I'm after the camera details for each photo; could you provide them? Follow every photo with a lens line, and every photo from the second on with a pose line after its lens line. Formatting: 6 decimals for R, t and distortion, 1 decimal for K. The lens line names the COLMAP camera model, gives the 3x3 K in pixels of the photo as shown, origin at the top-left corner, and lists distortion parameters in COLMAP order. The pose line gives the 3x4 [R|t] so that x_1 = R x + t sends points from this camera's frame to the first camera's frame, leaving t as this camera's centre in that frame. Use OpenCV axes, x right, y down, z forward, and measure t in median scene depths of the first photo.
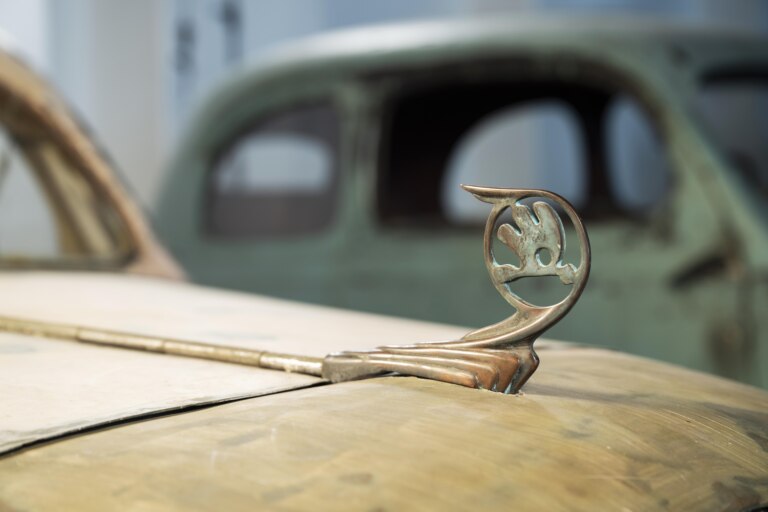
lens RADIAL K [[1578.3, 0, 384.0], [0, 1578.3, 256.0], [0, 0, 1]] dist [-0.012728, -0.242215]
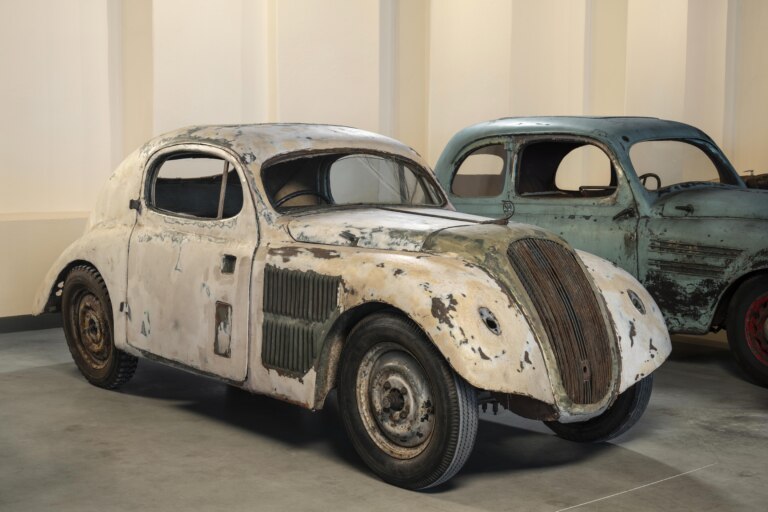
lens RADIAL K [[1152.9, 0, 384.0], [0, 1152.9, 256.0], [0, 0, 1]] dist [-0.001948, -0.001778]
pose [[0.987932, 0.045880, -0.147936, 0.069271], [-0.038449, 0.997869, 0.052709, -0.008764], [0.150039, -0.046385, 0.987591, -0.997586]]
